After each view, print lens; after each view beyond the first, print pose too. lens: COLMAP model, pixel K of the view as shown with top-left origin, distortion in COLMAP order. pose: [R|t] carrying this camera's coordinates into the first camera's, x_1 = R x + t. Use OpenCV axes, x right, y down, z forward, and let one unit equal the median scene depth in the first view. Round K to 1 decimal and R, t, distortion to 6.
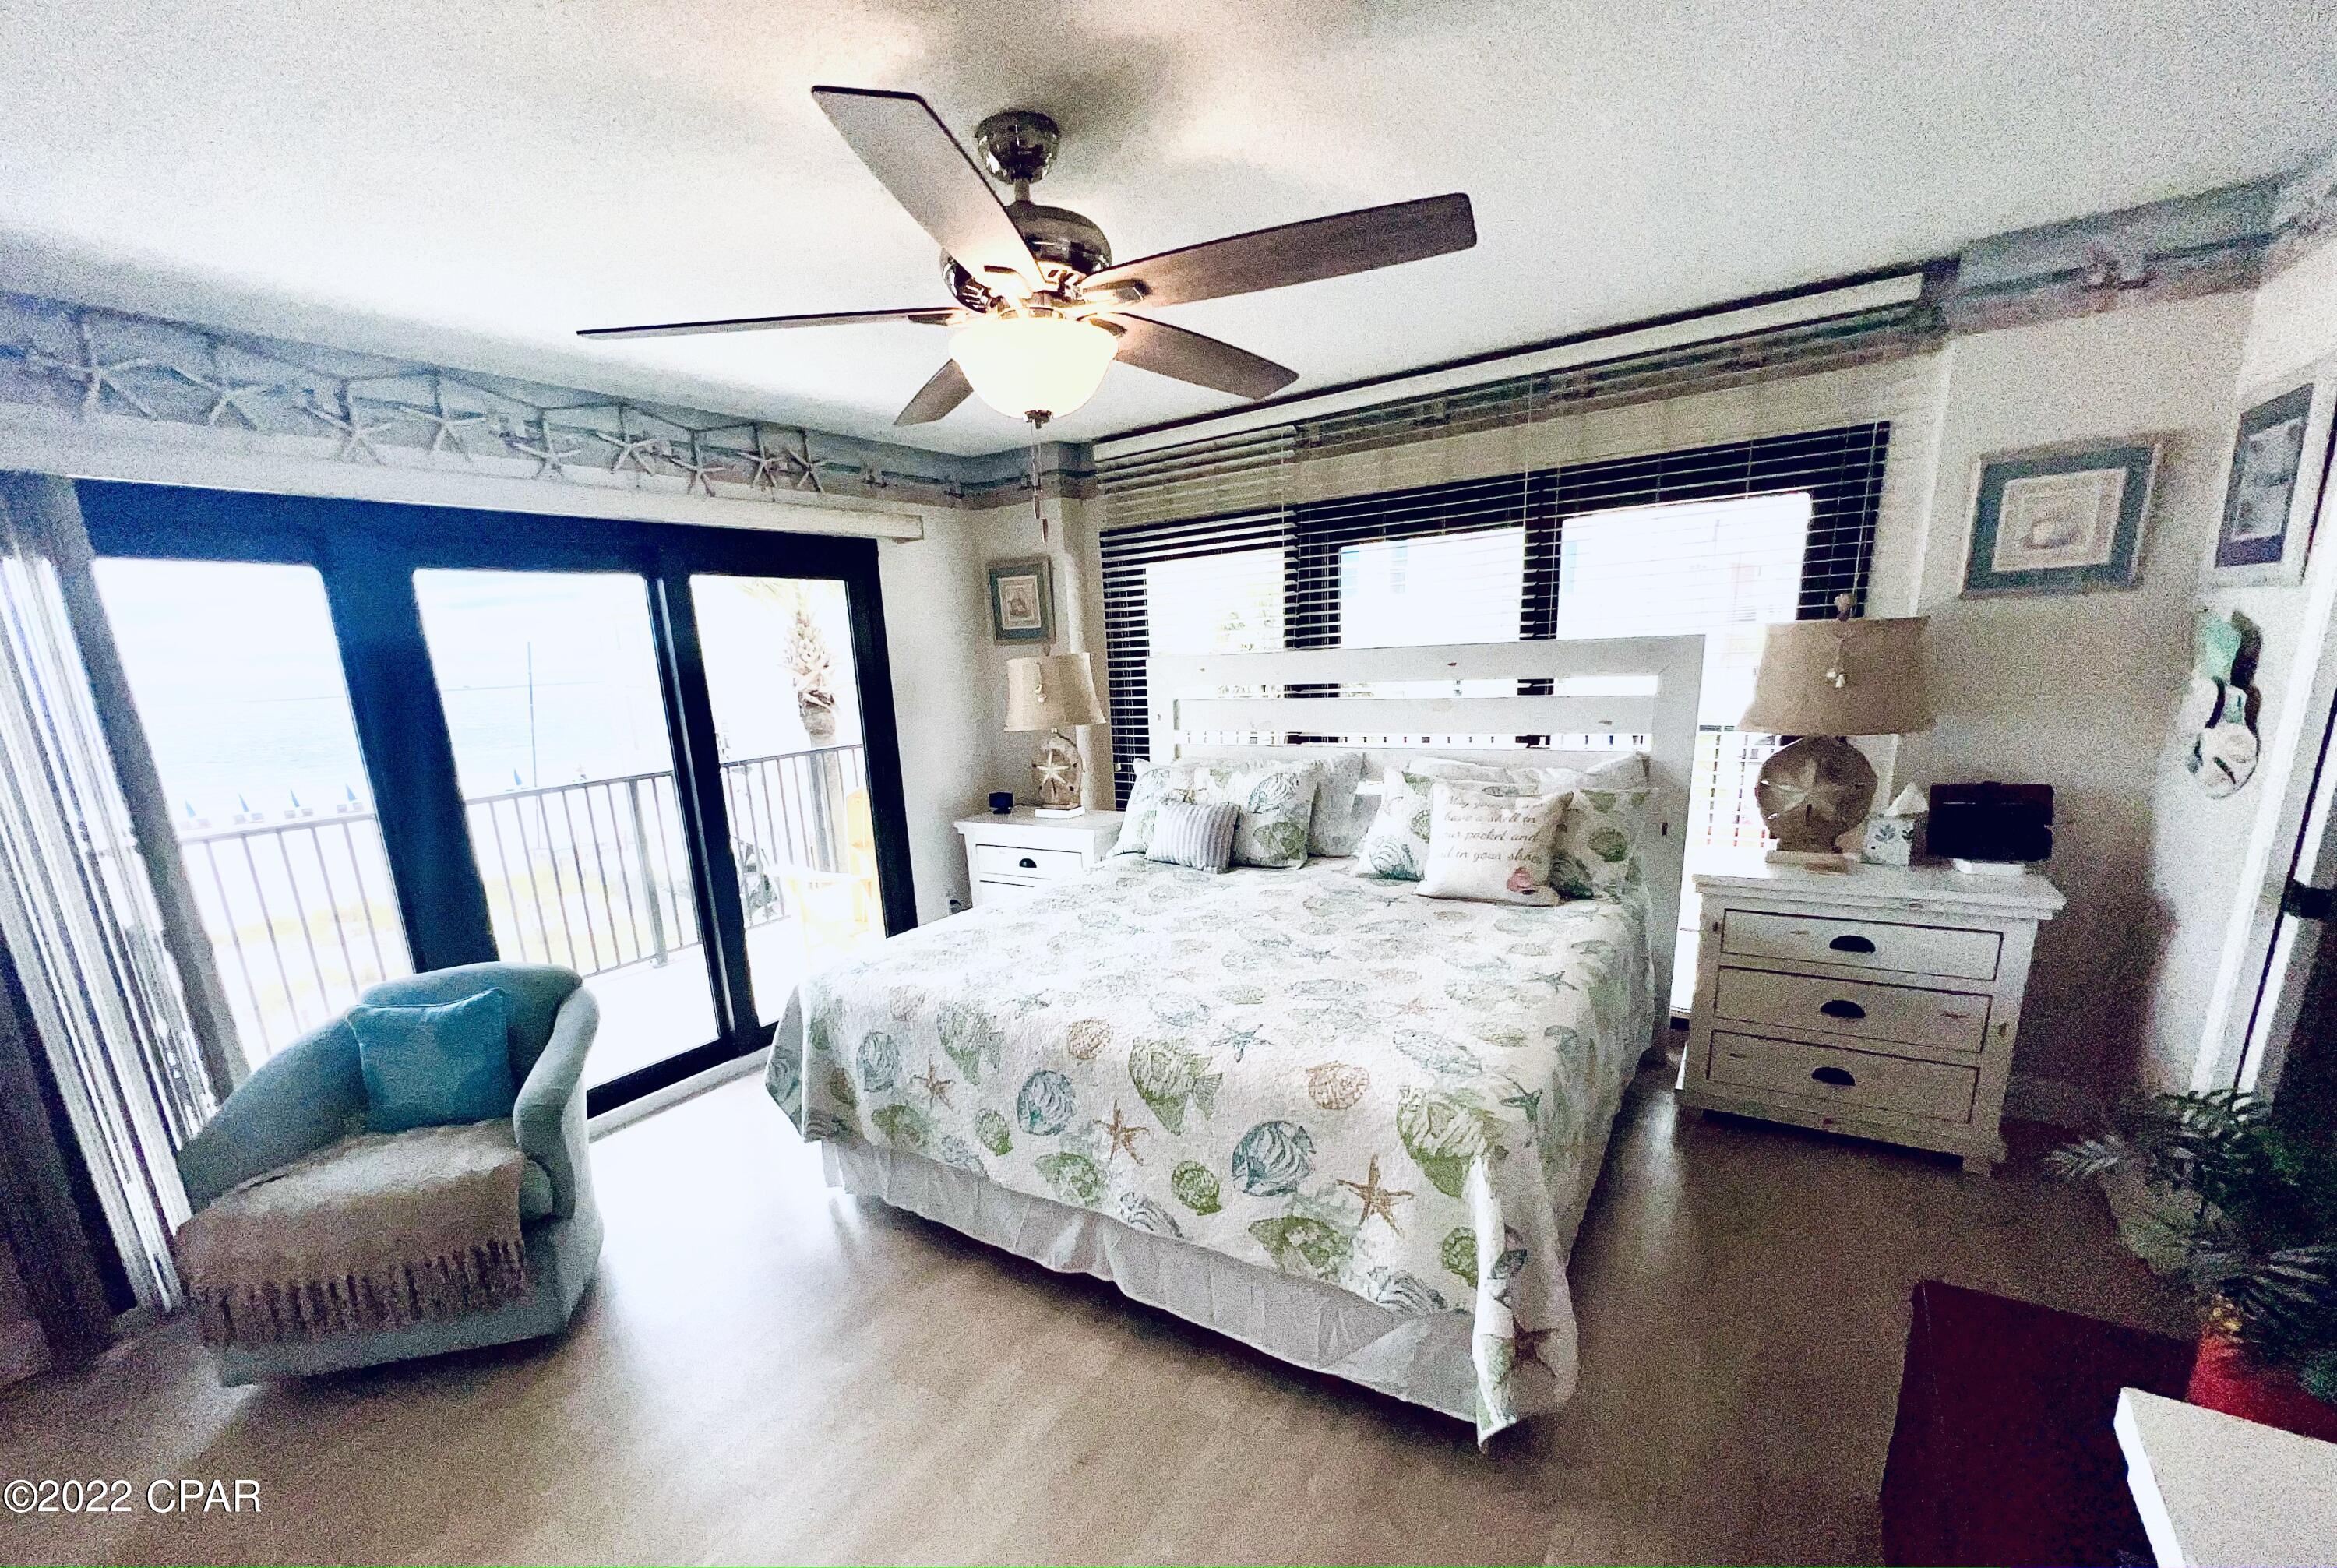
lens RADIAL K [[972.6, 0, 1145.3], [0, 972.6, 900.8], [0, 0, 1]] dist [0.000655, 0.000699]
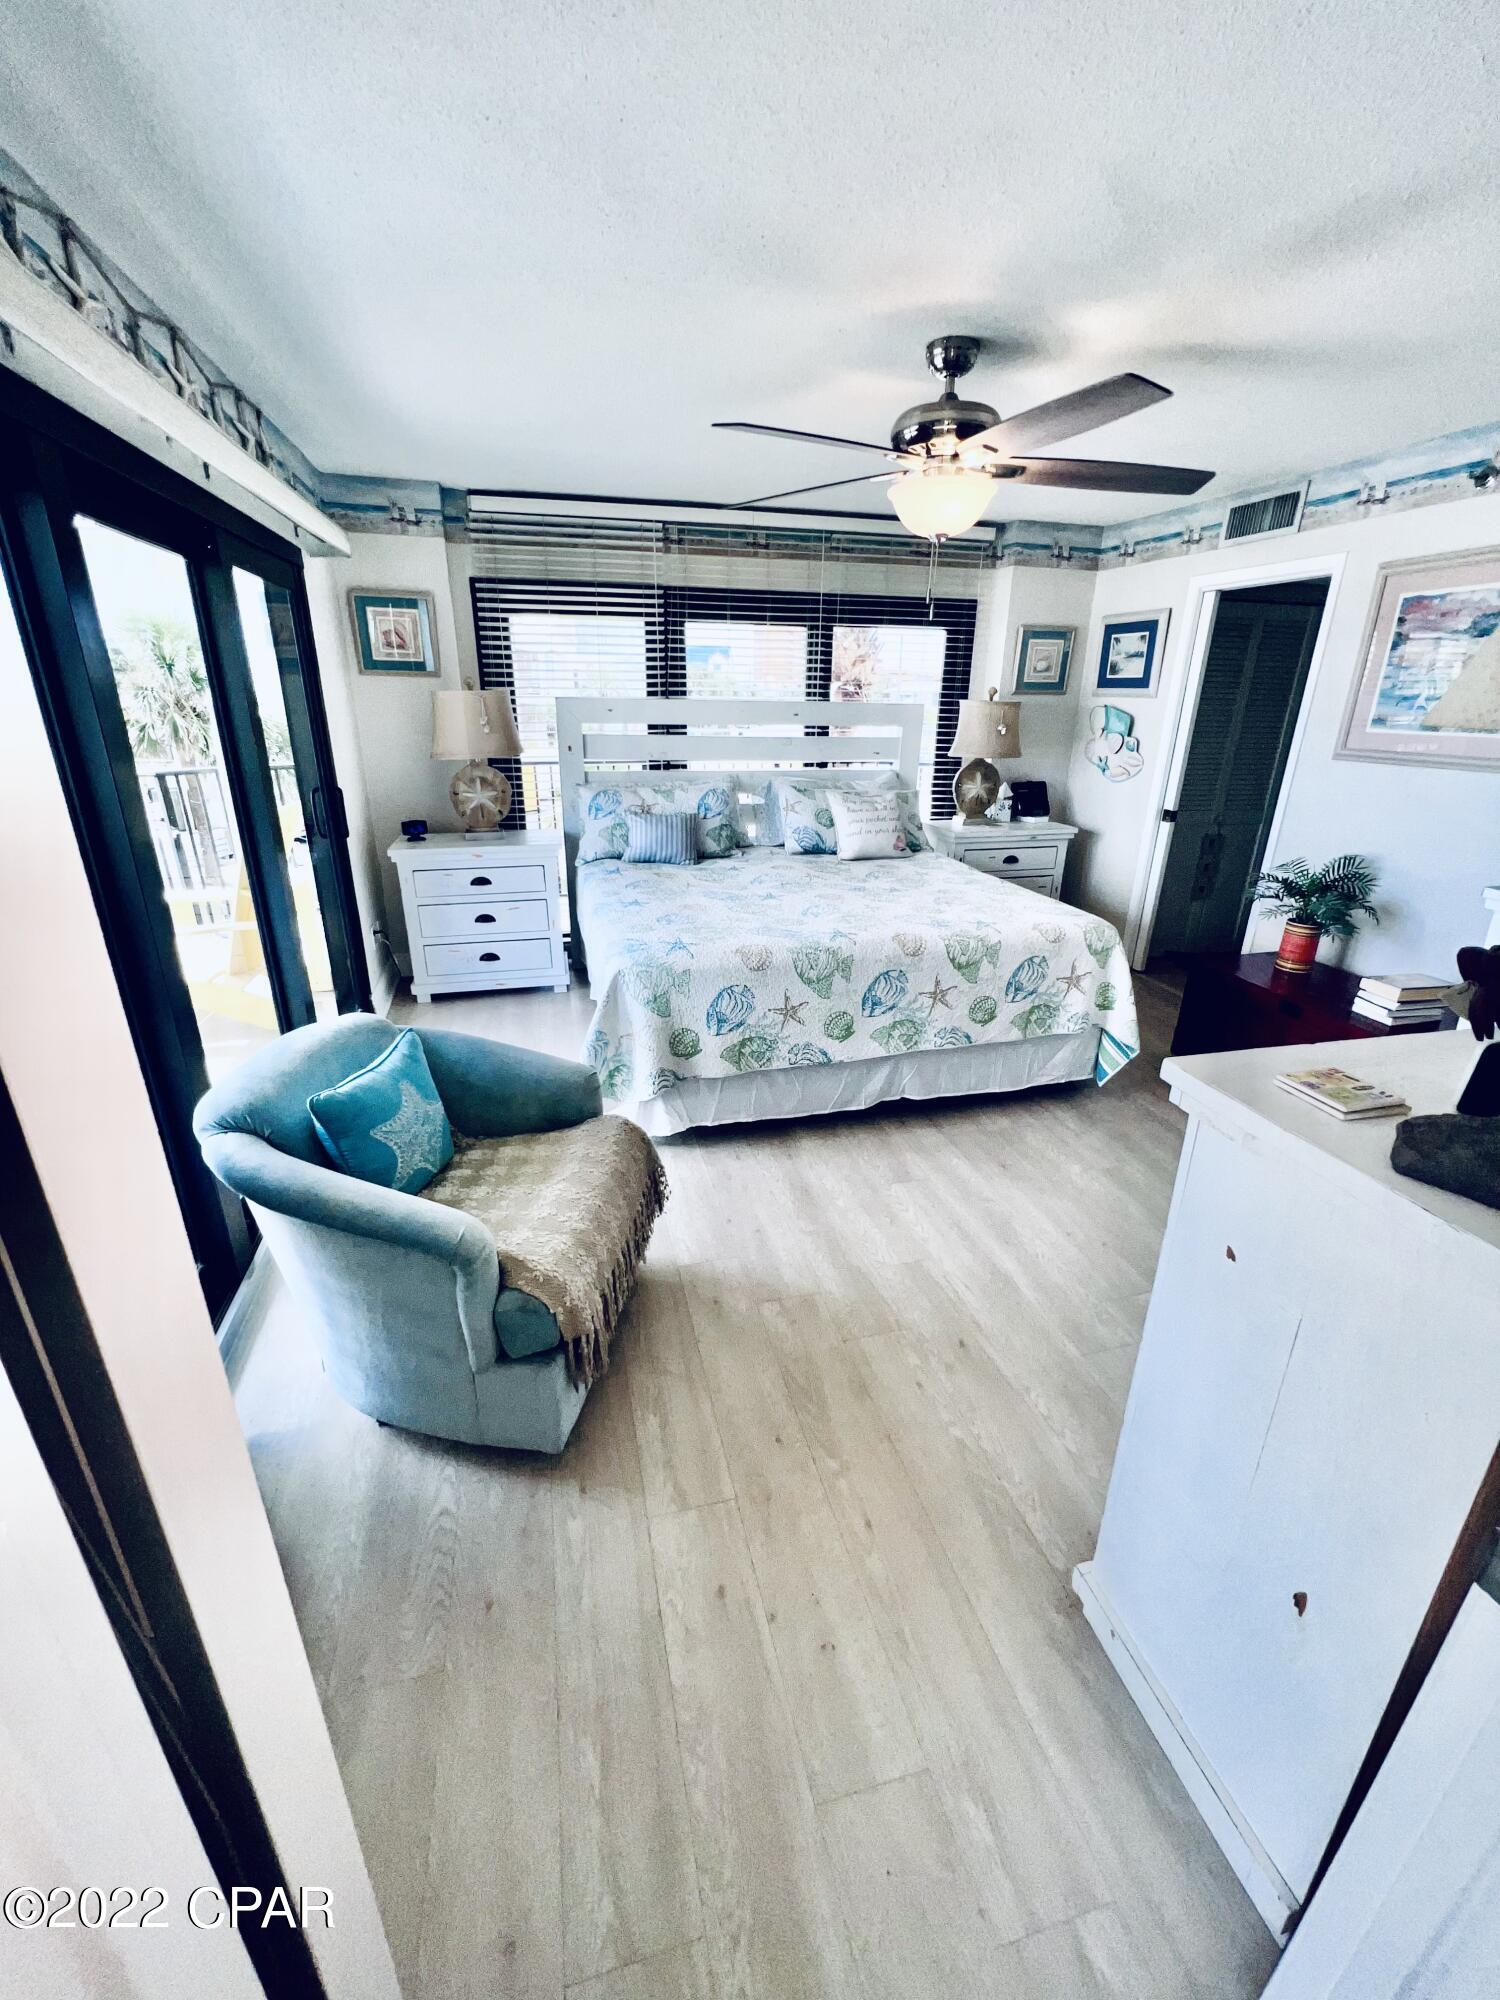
lens RADIAL K [[808.1, 0, 743.6], [0, 808.1, 993.4], [0, 0, 1]] dist [-0.001036, 0.000336]
pose [[0.663079, -0.202931, 0.720518, -0.896620], [0.140772, 0.979183, 0.146233, -0.008710], [-0.735194, 0.004465, 0.677842, 0.222952]]
